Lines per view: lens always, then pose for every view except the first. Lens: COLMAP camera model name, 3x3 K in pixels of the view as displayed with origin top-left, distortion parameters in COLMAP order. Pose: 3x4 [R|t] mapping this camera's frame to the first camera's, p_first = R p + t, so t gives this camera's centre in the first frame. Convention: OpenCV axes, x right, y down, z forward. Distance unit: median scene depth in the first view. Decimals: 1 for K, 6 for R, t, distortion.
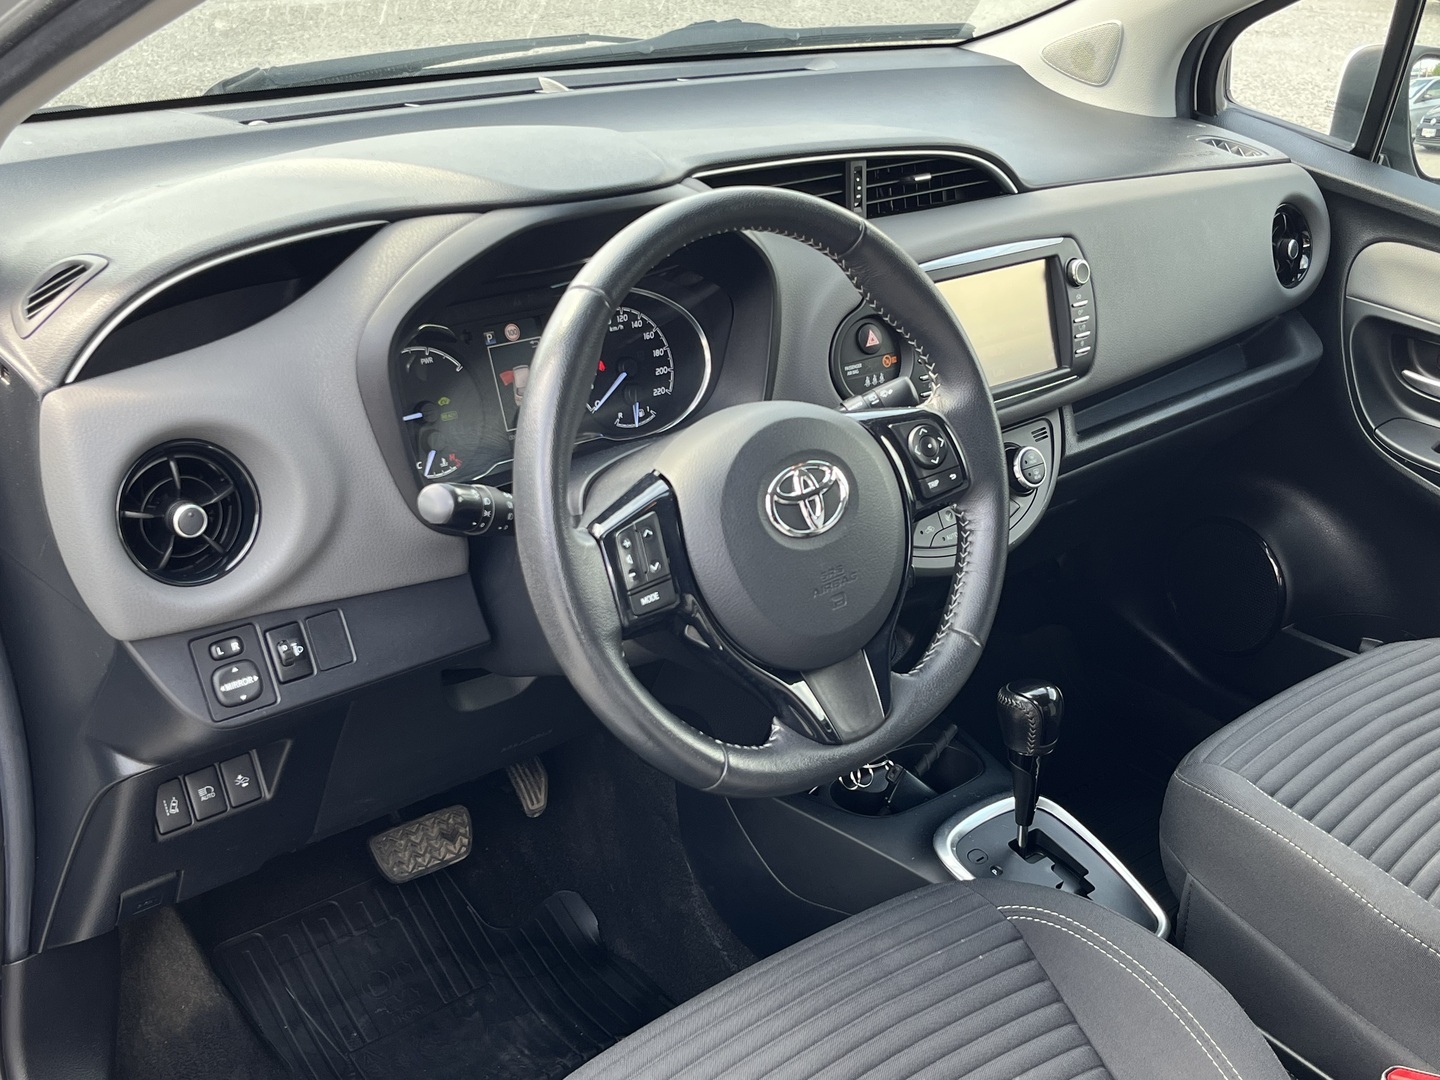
lens RADIAL K [[1456.0, 0, 720.0], [0, 1456.0, 540.0], [0, 0, 1]] dist [0.094326, 0.000140]
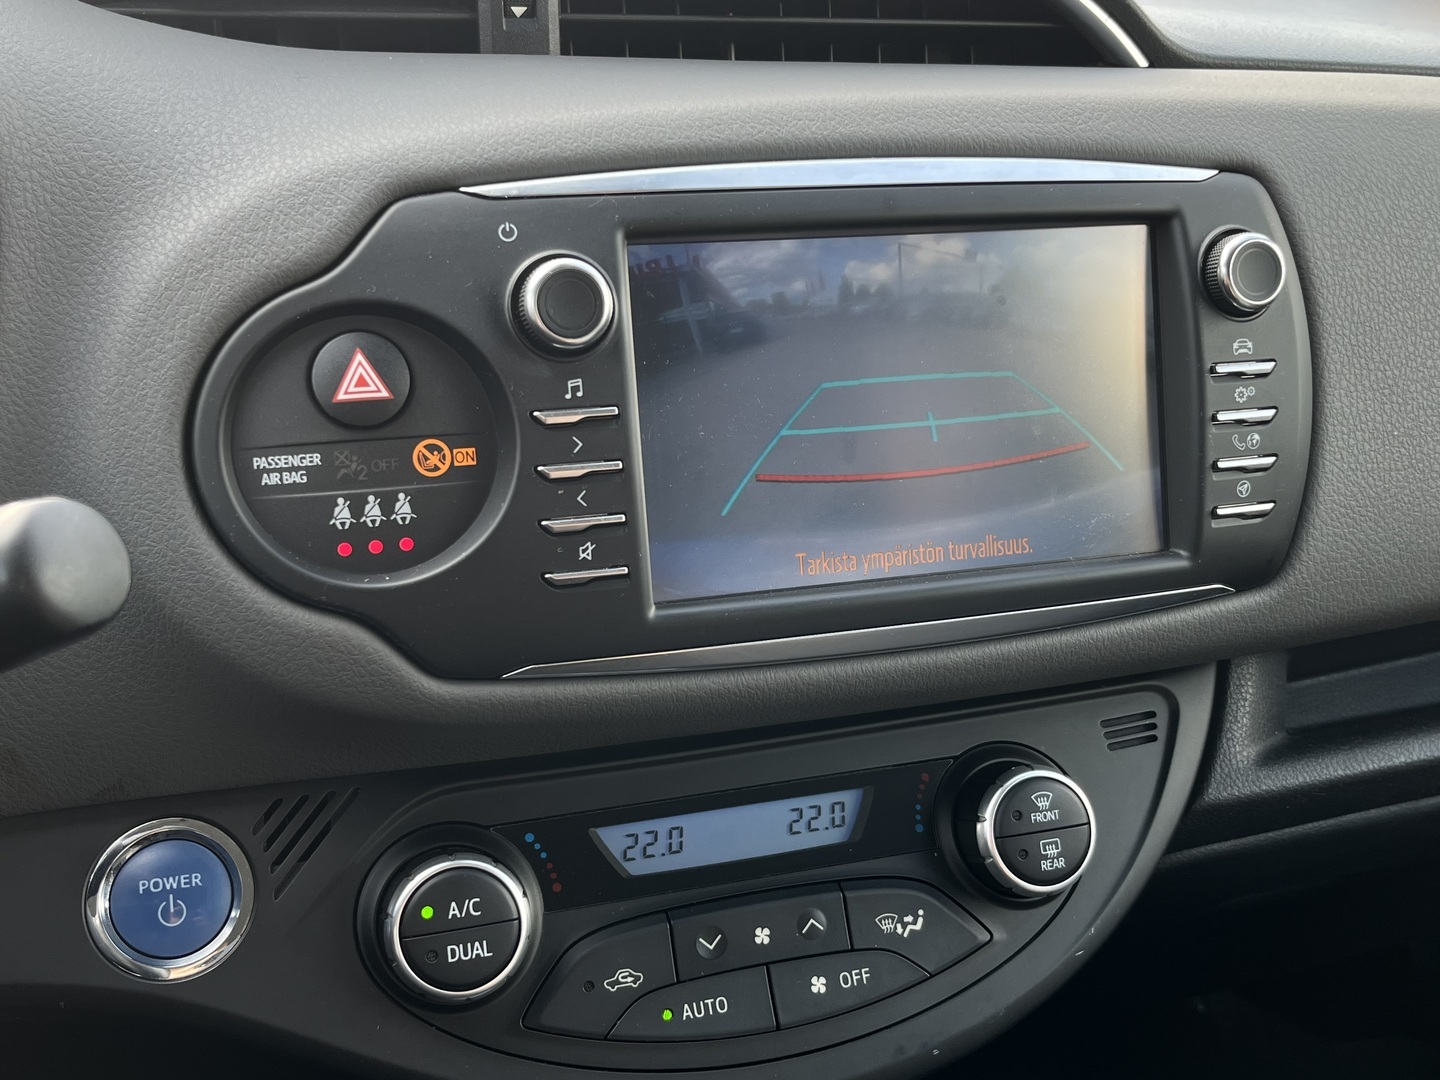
lens RADIAL K [[1443.0, 0, 713.8], [0, 1443.0, 541.6], [0, 0, 1]] dist [0.001420, 0.025583]
pose [[0.921277, 0.129769, -0.366617, 0.288523], [-0.154619, 0.987200, -0.039113, -0.102358], [0.356849, 0.092720, 0.929549, 0.736990]]
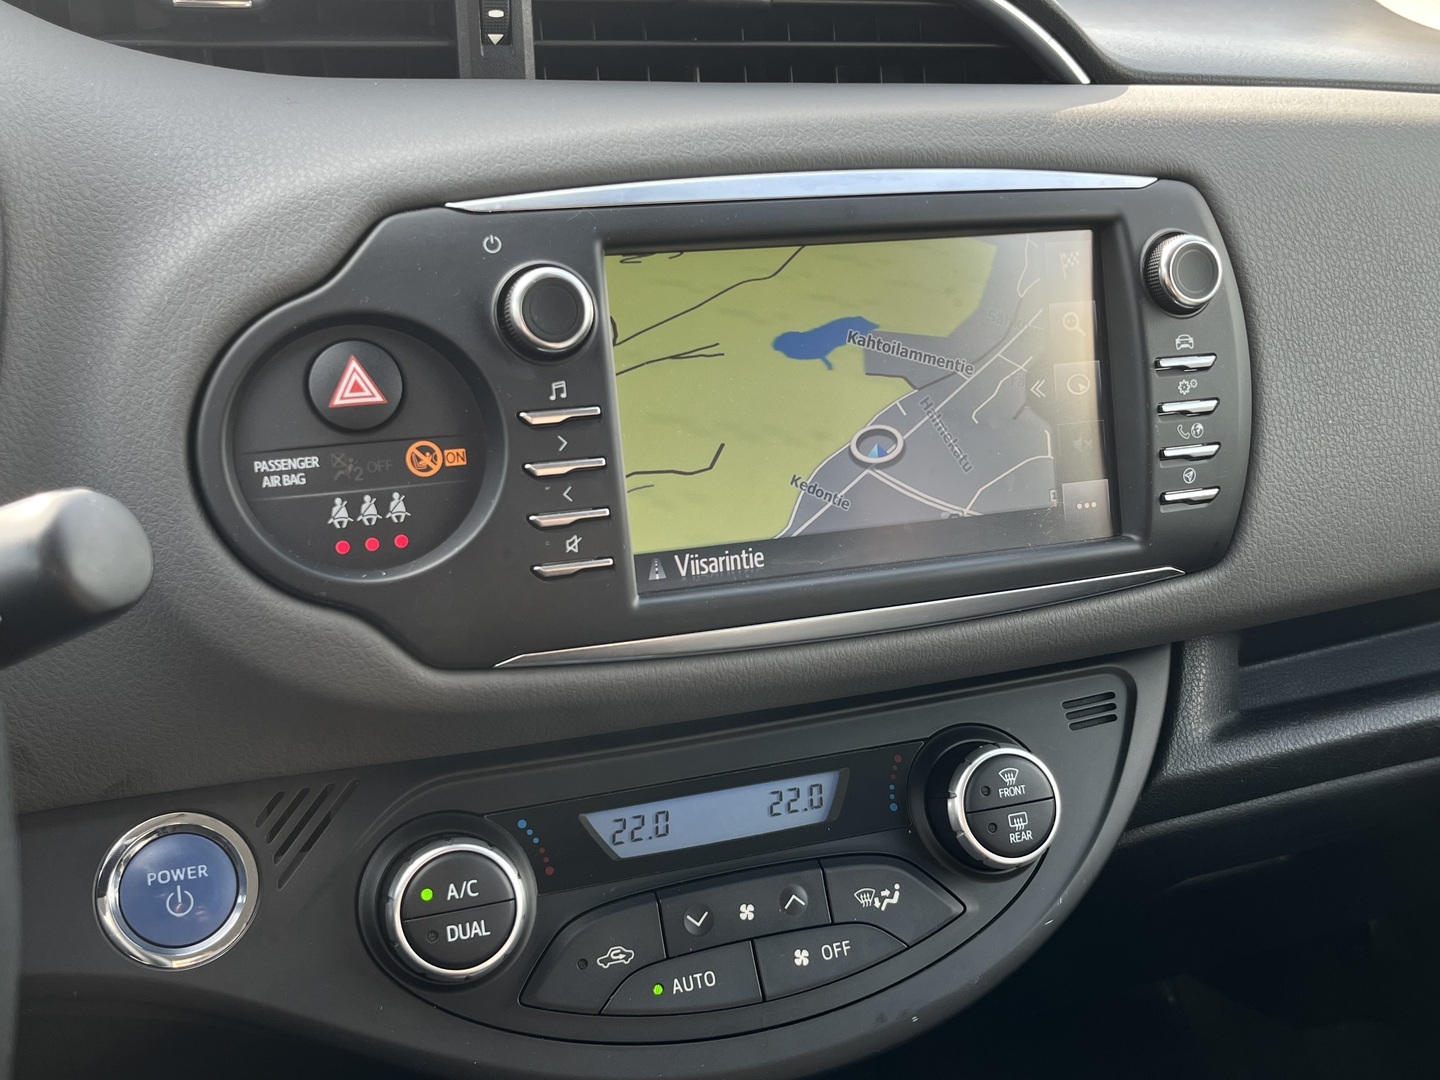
lens RADIAL K [[1439.5, 0, 720.0], [0, 1439.5, 540.0], [0, 0, 1]] dist [0.009630, 0.005701]
pose [[0.933513, 0.100774, -0.344092, 0.293533], [-0.130090, 0.989490, -0.063141, -0.092696], [0.334112, 0.103706, 0.936811, 0.720255]]
